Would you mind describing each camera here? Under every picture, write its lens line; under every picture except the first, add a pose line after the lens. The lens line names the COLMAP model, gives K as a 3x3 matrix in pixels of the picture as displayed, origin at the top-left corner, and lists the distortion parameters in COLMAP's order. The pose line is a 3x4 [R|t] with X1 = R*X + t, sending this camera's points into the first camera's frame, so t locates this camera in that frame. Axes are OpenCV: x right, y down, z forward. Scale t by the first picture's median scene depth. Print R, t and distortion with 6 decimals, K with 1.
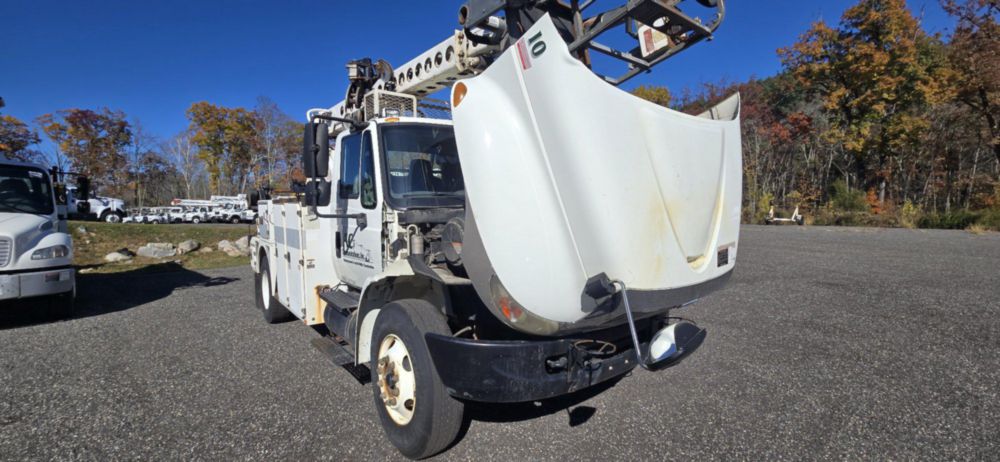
lens RADIAL K [[408.5, 0, 499.3], [0, 408.5, 231.7], [0, 0, 1]] dist [-0.001382, 0.000759]
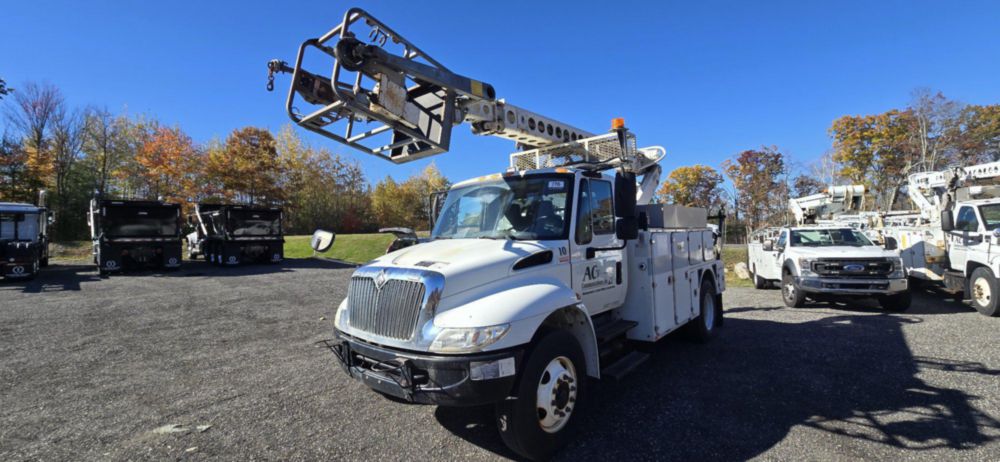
lens RADIAL K [[408.5, 0, 499.3], [0, 408.5, 231.7], [0, 0, 1]] dist [-0.001382, 0.000759]
pose [[0.184299, -0.014277, -0.982767, 0.147291], [-0.031724, 0.999287, -0.020467, -0.009884], [0.982358, 0.034950, 0.183714, 0.105819]]
